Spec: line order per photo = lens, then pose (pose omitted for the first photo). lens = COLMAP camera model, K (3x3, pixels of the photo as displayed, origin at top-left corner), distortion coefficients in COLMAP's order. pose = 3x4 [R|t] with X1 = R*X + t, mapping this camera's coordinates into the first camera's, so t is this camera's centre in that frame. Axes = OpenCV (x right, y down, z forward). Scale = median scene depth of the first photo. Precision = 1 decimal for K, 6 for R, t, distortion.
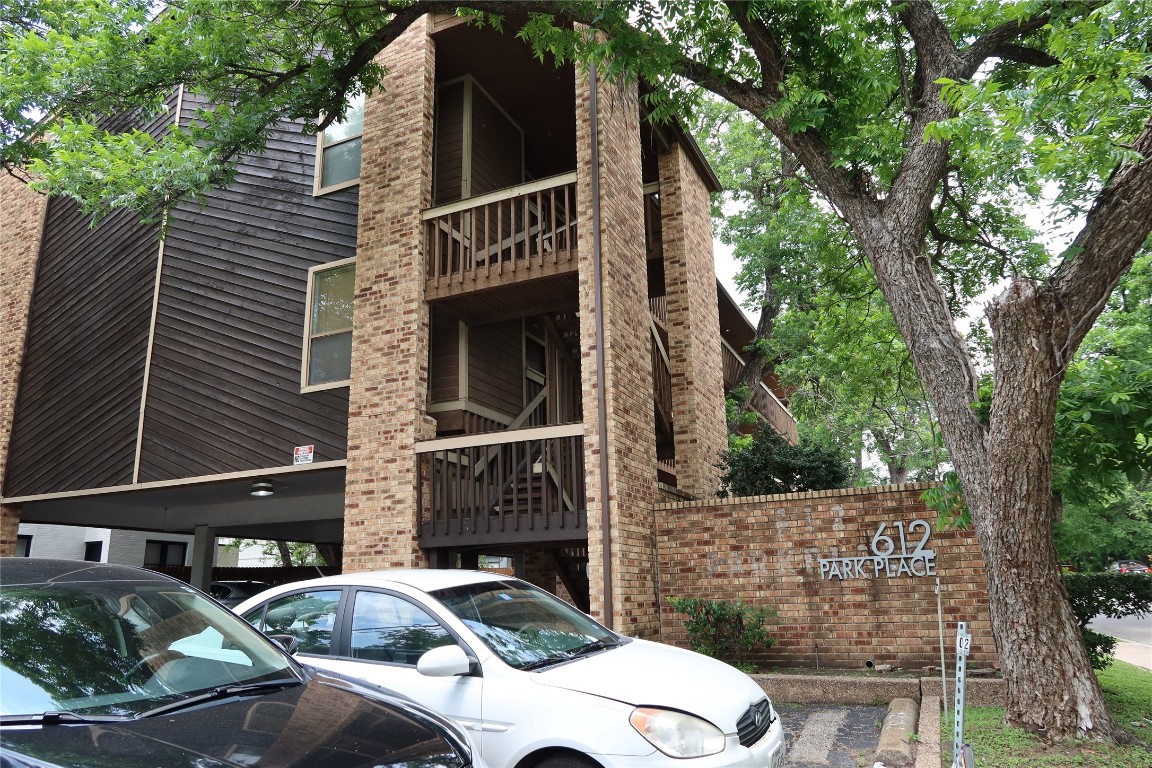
lens RADIAL K [[796.3, 0, 573.2], [0, 796.3, 381.4], [0, 0, 1]] dist [-0.029343, 0.014459]
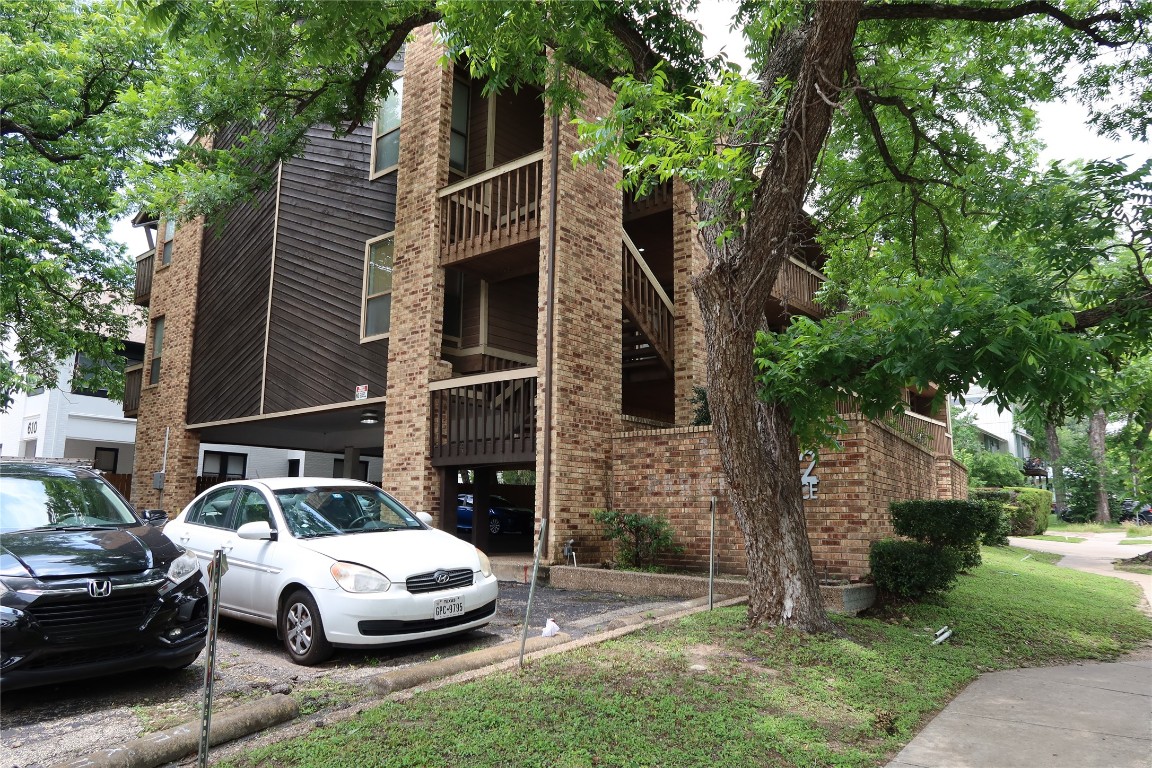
lens RADIAL K [[796.3, 0, 572.9], [0, 796.3, 381.8], [0, 0, 1]] dist [-0.029343, 0.014459]
pose [[0.962896, -0.008590, -0.269736, 0.373626], [0.033609, 0.995529, 0.088272, -0.028397], [0.267772, -0.094062, 0.958880, -0.142228]]
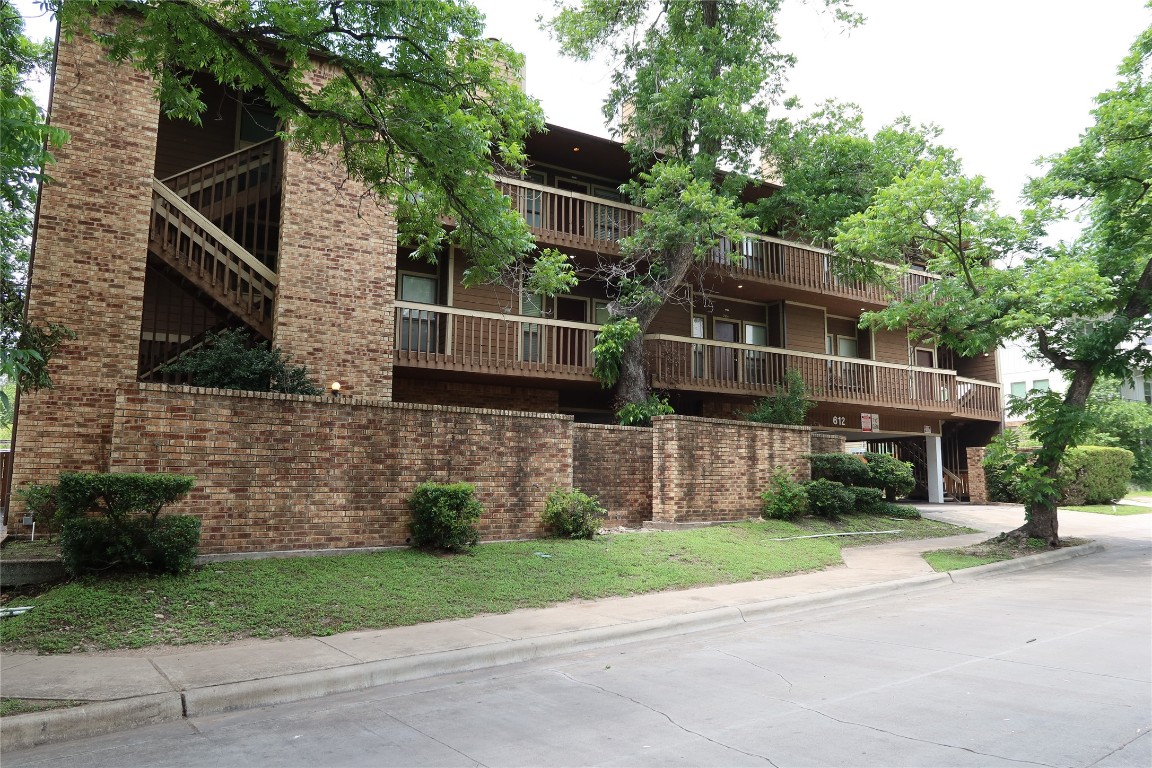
lens RADIAL K [[796.3, 0, 574.0], [0, 796.3, 380.1], [0, 0, 1]] dist [-0.029343, 0.014459]
pose [[0.824509, -0.039860, -0.564443, 1.402678], [0.119385, 0.987315, 0.104670, 0.070499], [0.553111, -0.153688, 0.818809, 0.414897]]
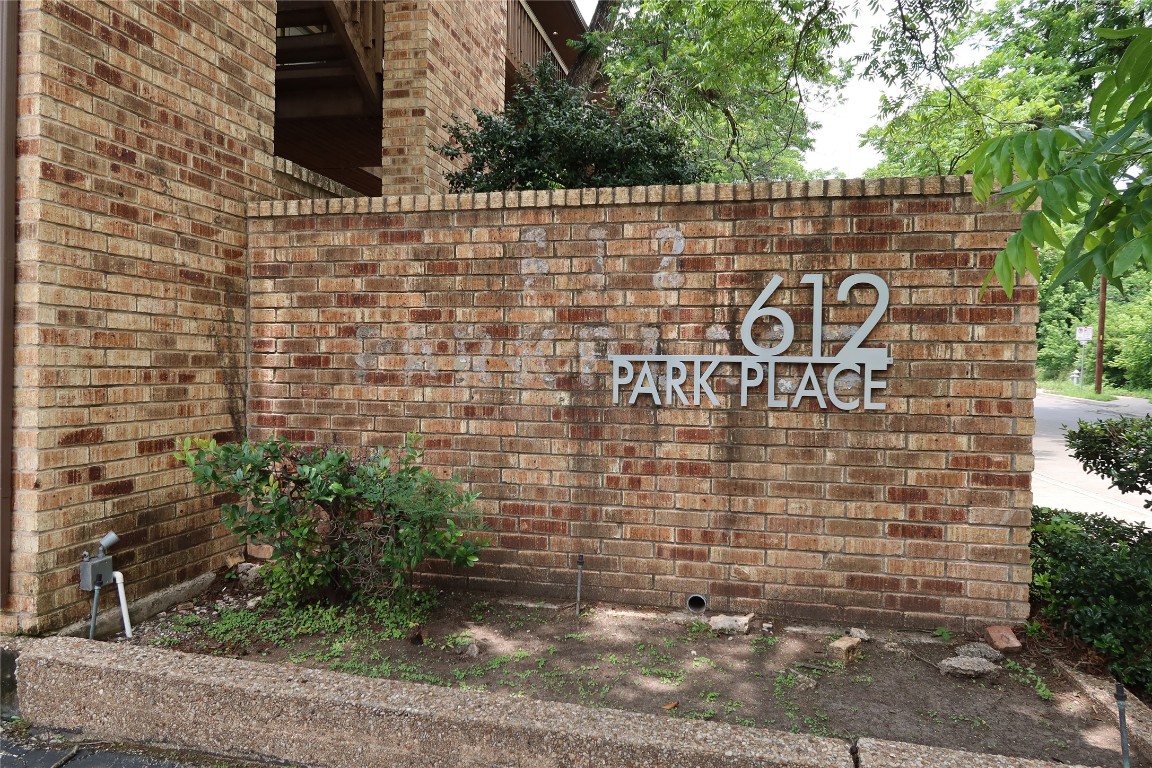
lens RADIAL K [[796.3, 0, 572.9], [0, 796.3, 378.7], [0, 0, 1]] dist [-0.029343, 0.014459]
pose [[0.977992, 0.039114, 0.204942, 0.191441], [-0.094552, 0.958701, 0.268238, 0.118459], [-0.185986, -0.281713, 0.941301, 0.568405]]
